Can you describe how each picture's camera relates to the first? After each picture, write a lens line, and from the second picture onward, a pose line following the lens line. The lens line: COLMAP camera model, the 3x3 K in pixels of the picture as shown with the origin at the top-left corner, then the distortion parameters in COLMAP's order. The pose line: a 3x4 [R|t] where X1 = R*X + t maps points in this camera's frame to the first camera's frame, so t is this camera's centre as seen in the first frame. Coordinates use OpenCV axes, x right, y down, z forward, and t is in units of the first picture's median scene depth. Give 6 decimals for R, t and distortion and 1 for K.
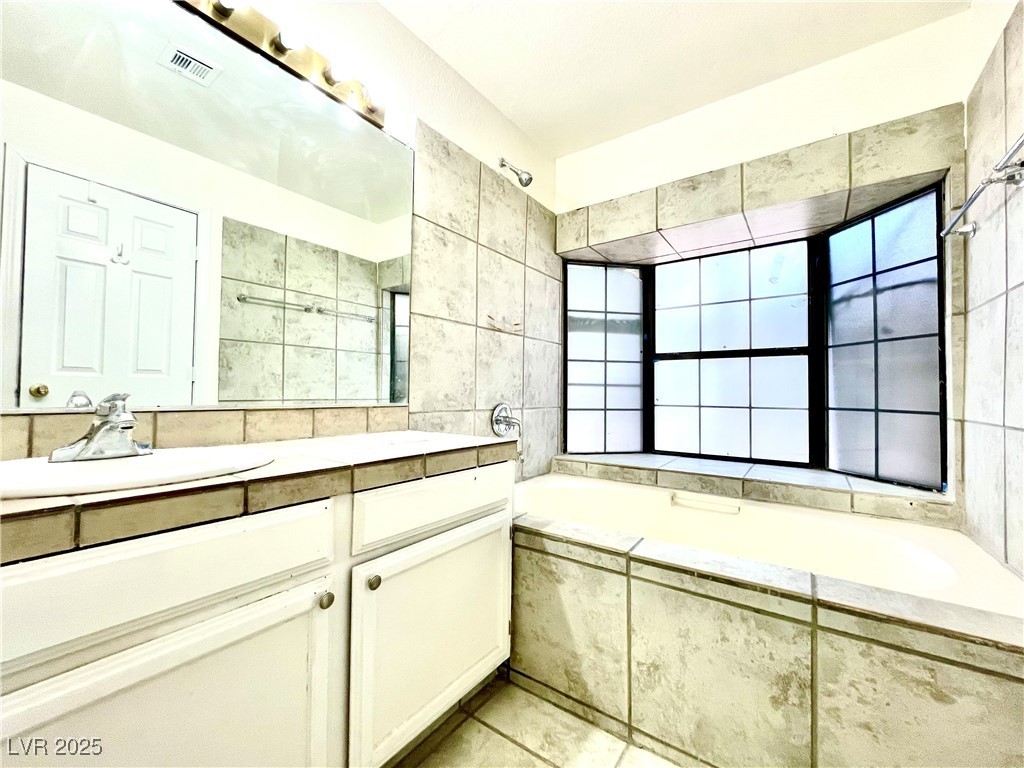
lens RADIAL K [[417.1, 0, 512.6], [0, 417.1, 385.3], [0, 0, 1]] dist [0.000647, -0.000800]
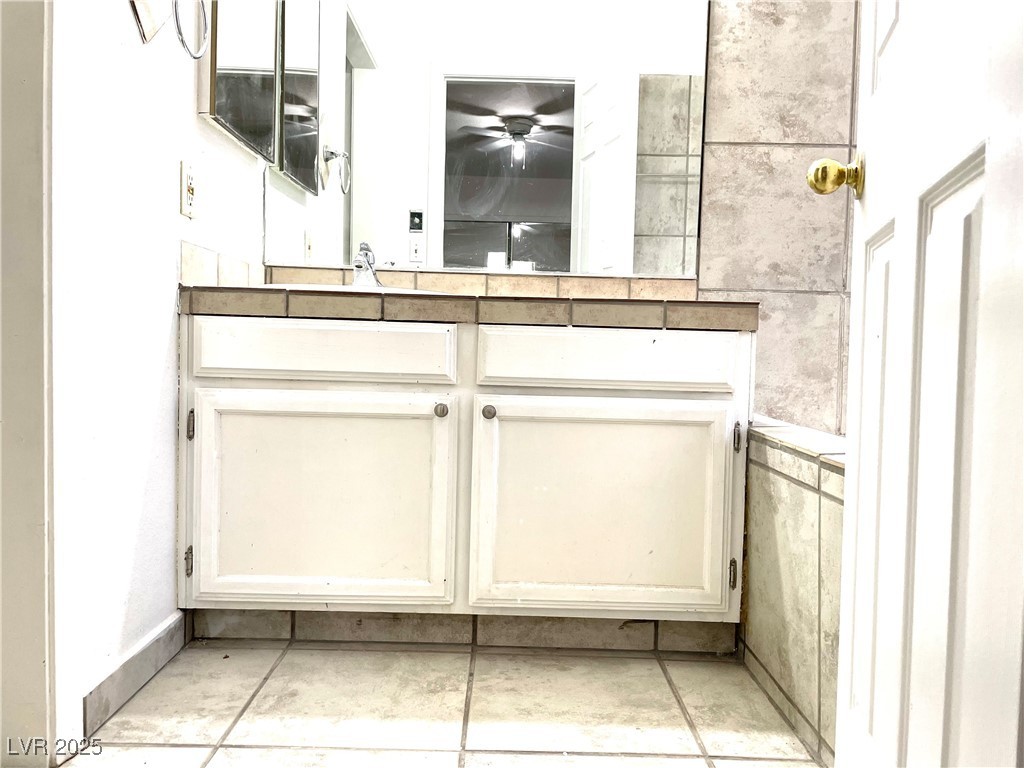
lens RADIAL K [[780.6, 0, 512.5], [0, 780.6, 381.2], [0, 0, 1]] dist [0.058738, -0.017193]
pose [[0.587205, 0.036266, -0.808626, 0.864612], [-0.004804, 0.999134, 0.041322, 0.226392], [0.809424, -0.020380, 0.586871, -0.040418]]
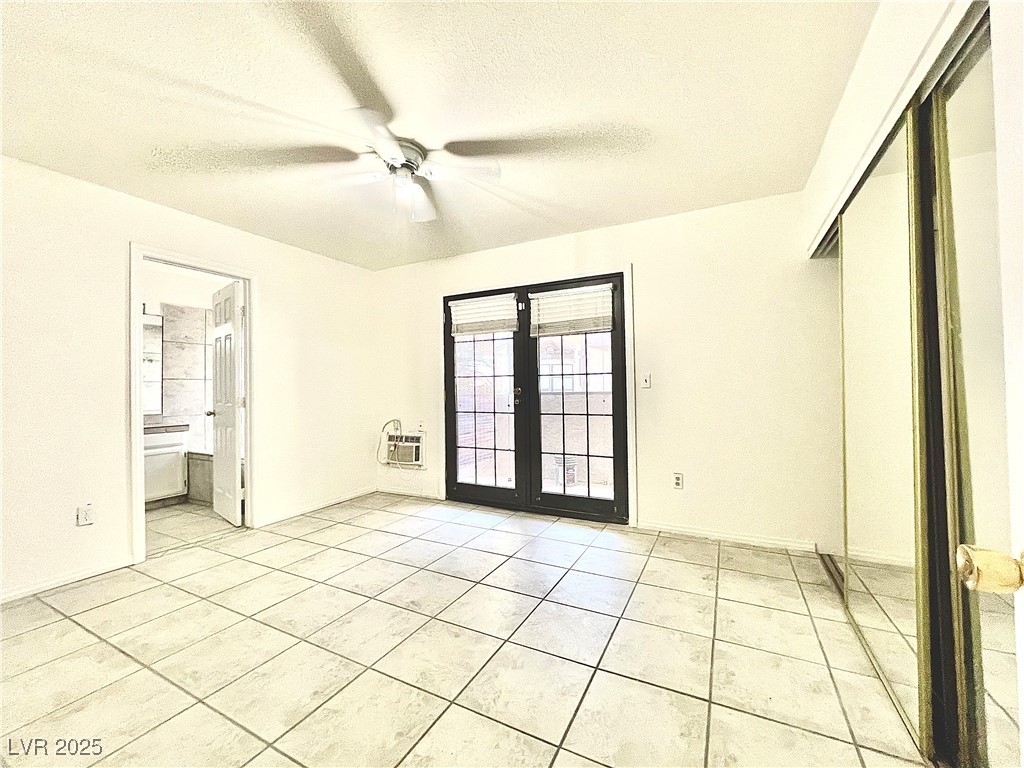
lens RADIAL K [[417.1, 0, 512.4], [0, 417.1, 380.8], [0, 0, 1]] dist [0.000647, -0.000800]
pose [[0.989451, -0.022578, 0.143096, 2.156687], [0.022698, 0.999742, 0.000794, -0.158647], [-0.143077, 0.002462, 0.989708, -2.671484]]
